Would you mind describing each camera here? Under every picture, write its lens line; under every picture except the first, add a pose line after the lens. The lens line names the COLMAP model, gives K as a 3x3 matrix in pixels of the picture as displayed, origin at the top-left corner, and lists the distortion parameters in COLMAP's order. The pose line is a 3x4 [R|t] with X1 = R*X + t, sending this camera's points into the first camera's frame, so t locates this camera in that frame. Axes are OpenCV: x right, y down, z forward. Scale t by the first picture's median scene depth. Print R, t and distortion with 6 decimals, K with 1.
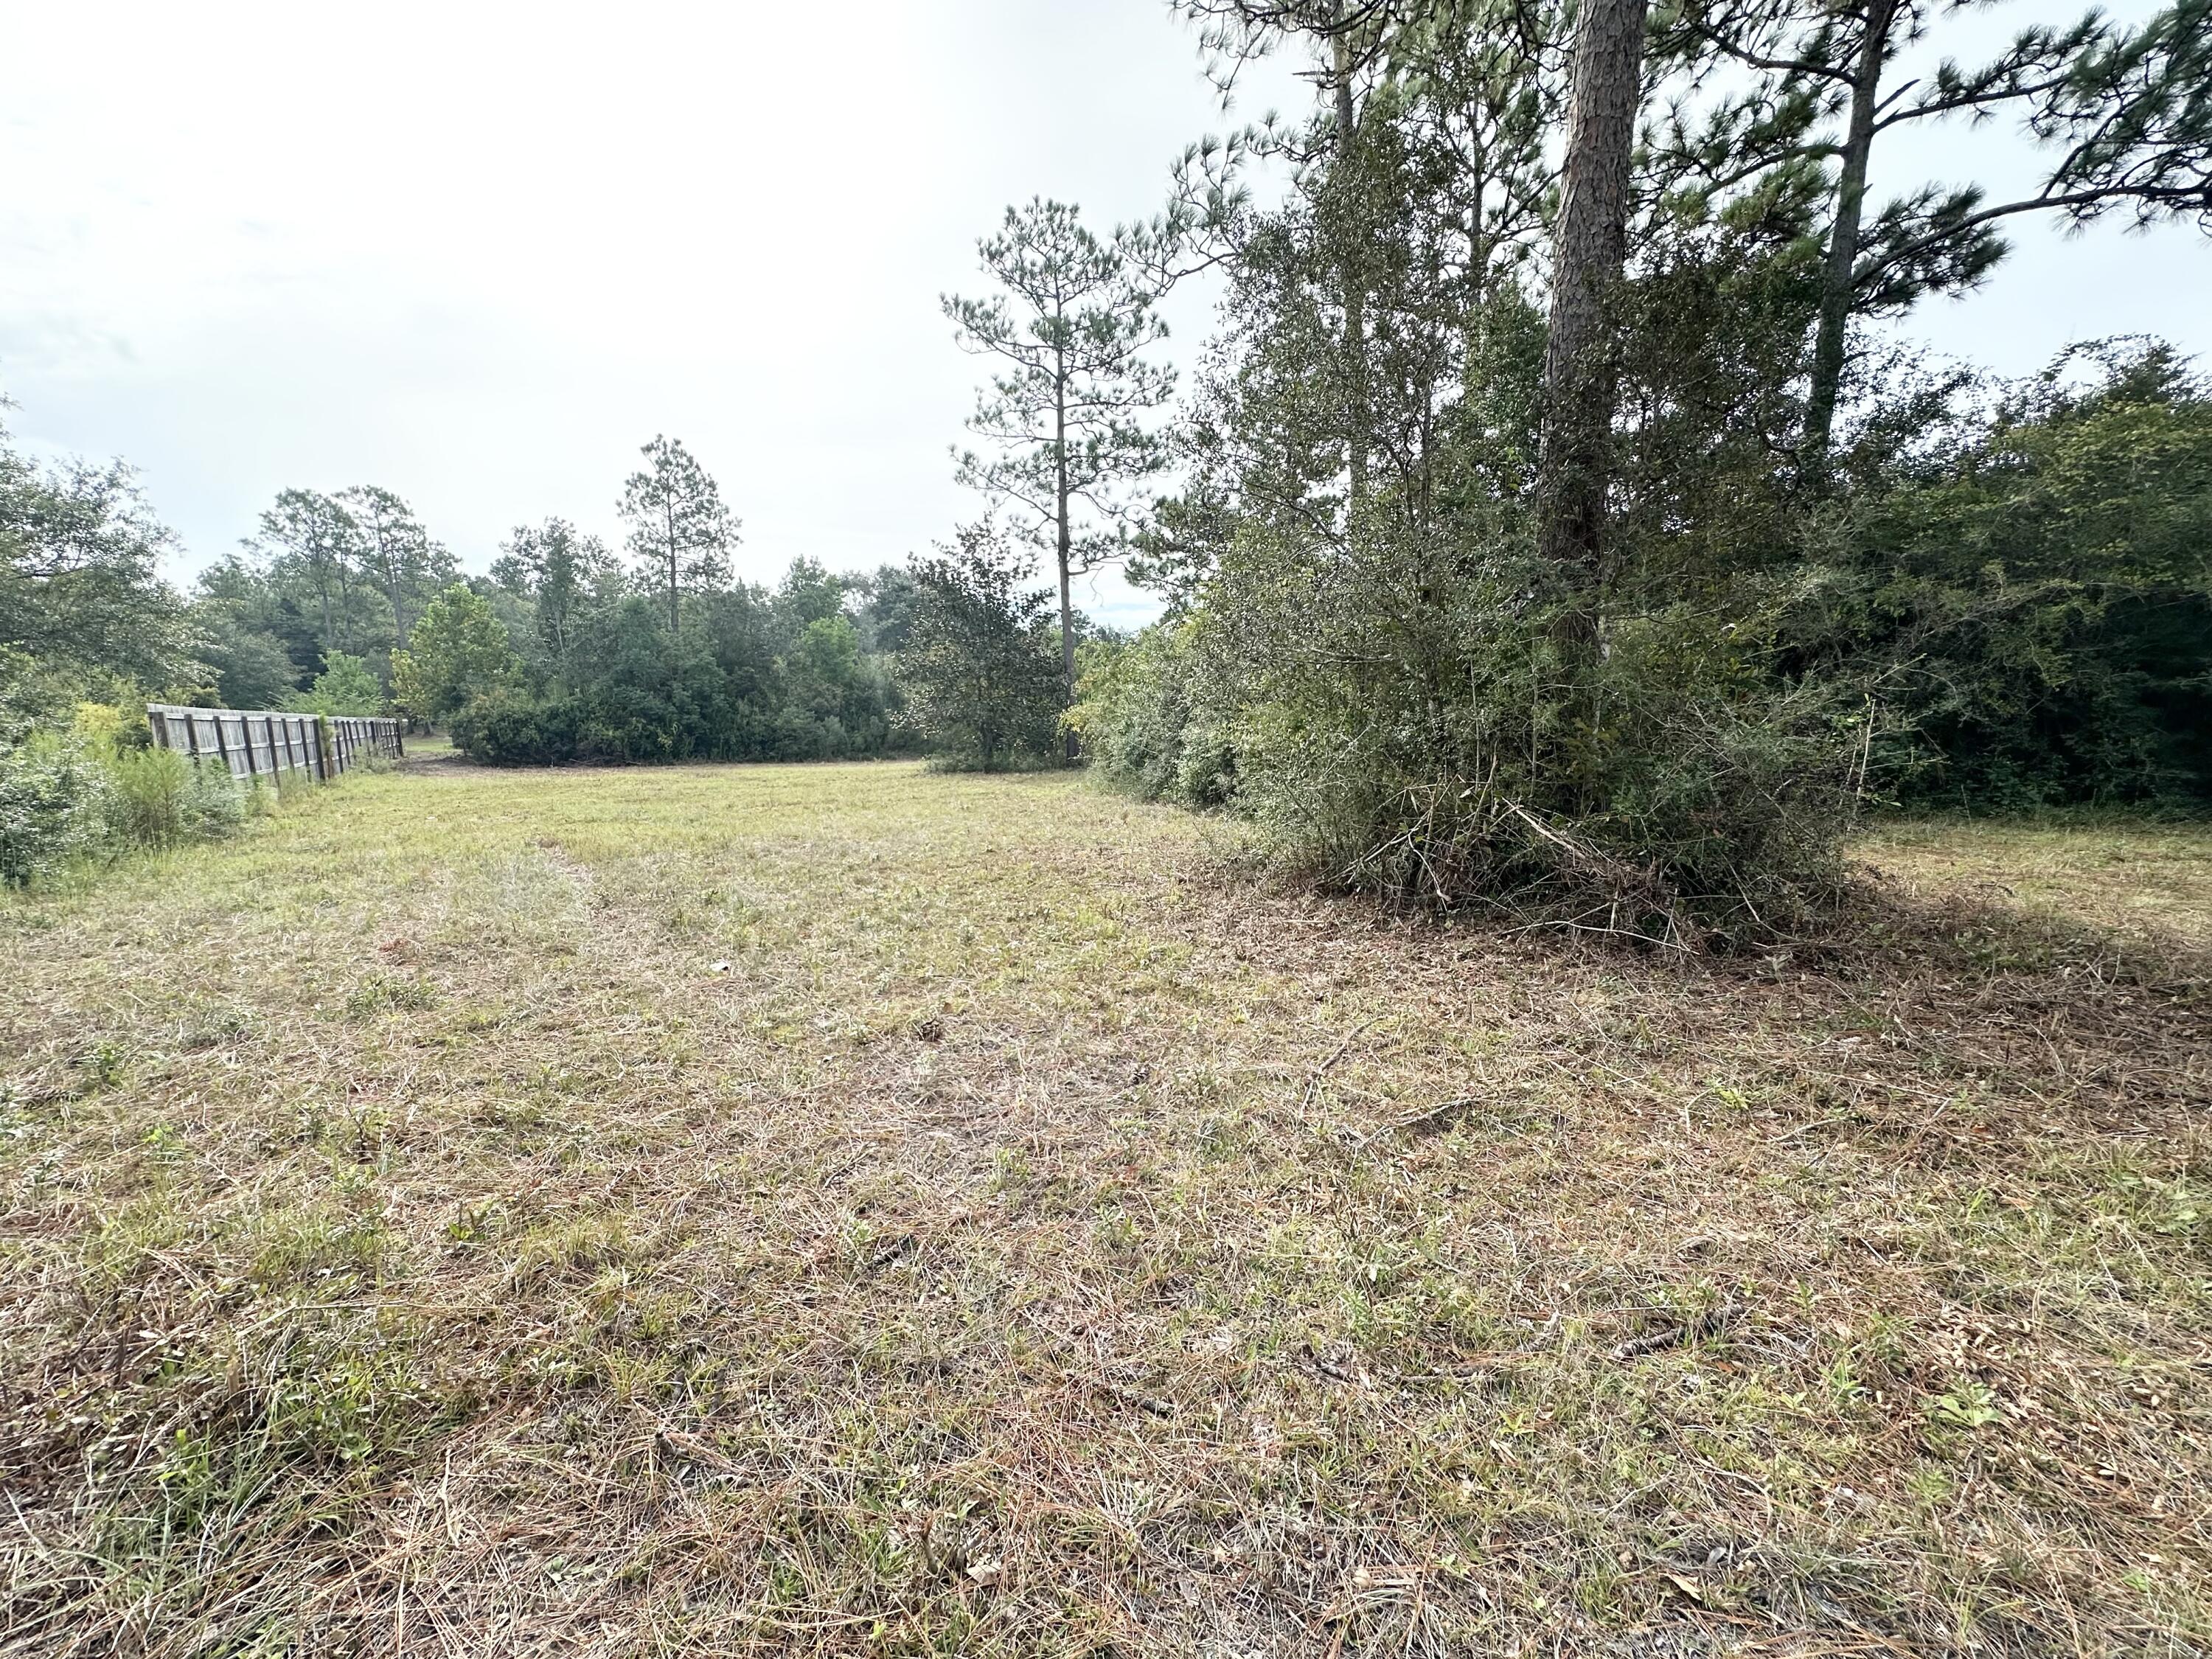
lens RADIAL K [[887.3, 0, 1106.9], [0, 887.3, 831.4], [0, 0, 1]] dist [0.001256, -0.000393]
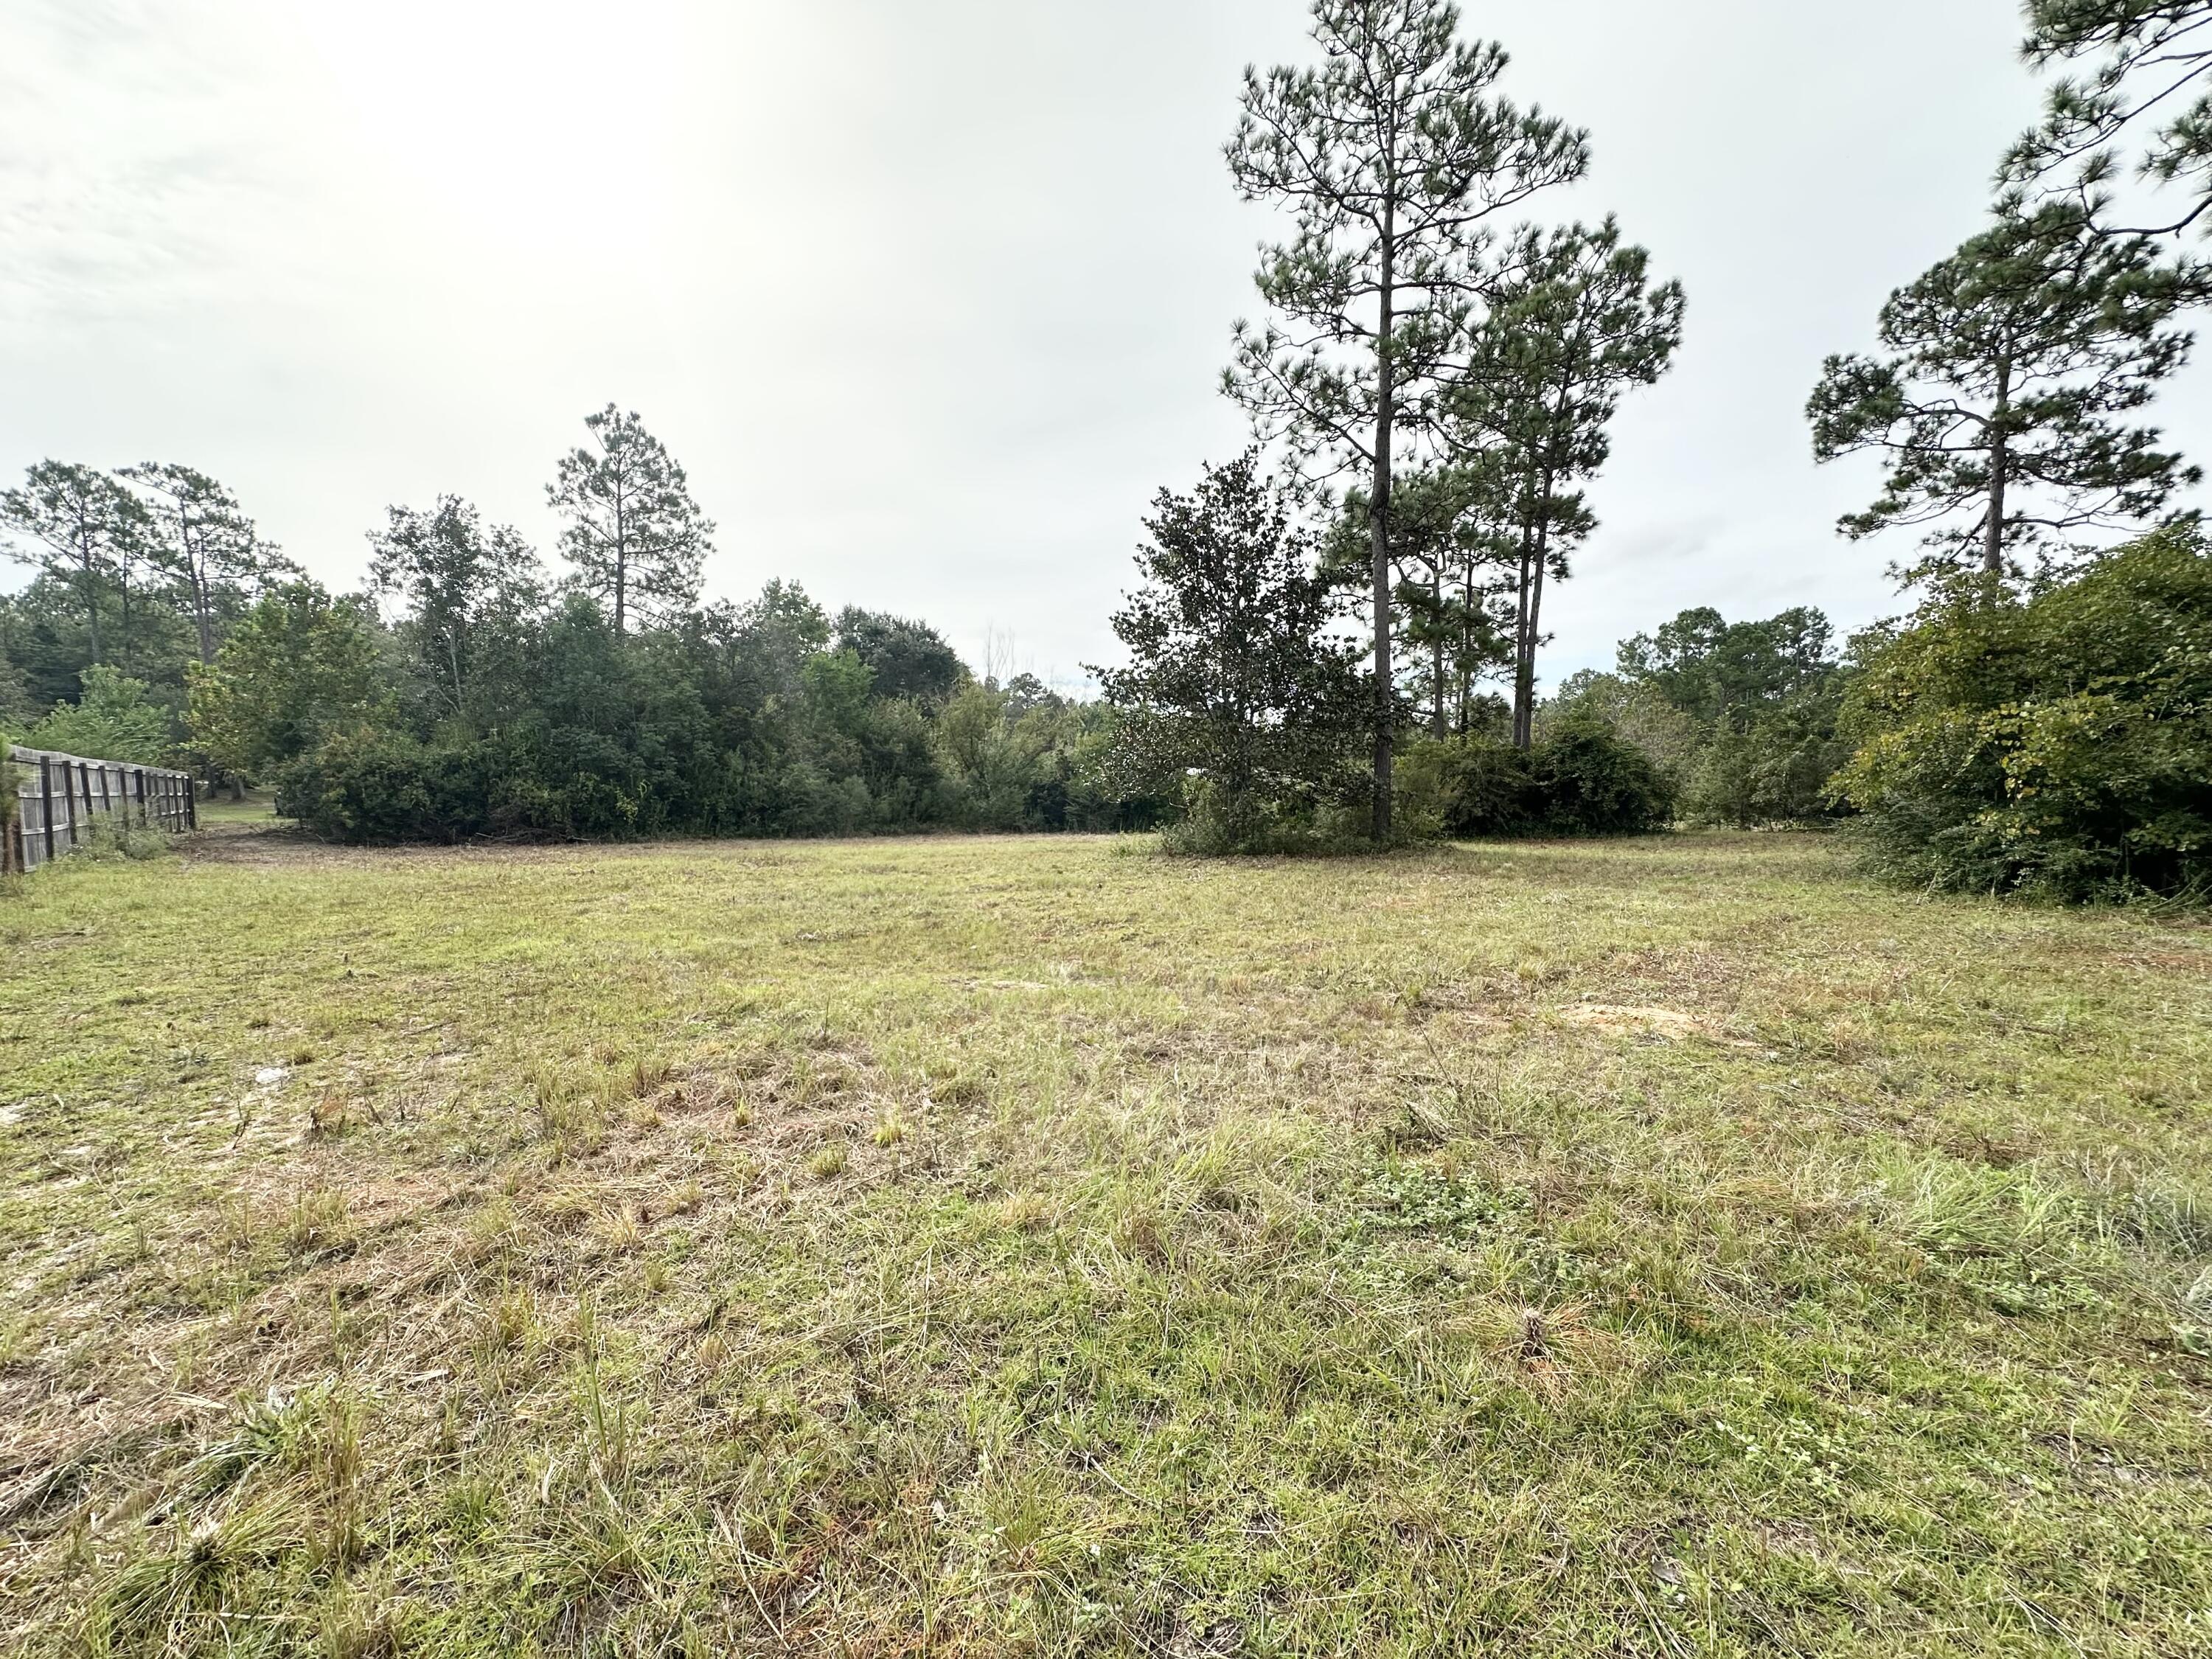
lens RADIAL K [[887.3, 0, 1105.5], [0, 887.3, 828.2], [0, 0, 1]] dist [0.001256, -0.000393]
pose [[0.992067, 0.000914, 0.125706, -0.178099], [0.010100, 0.996161, -0.086950, -0.018209], [-0.125303, 0.087530, 0.988250, 0.229000]]
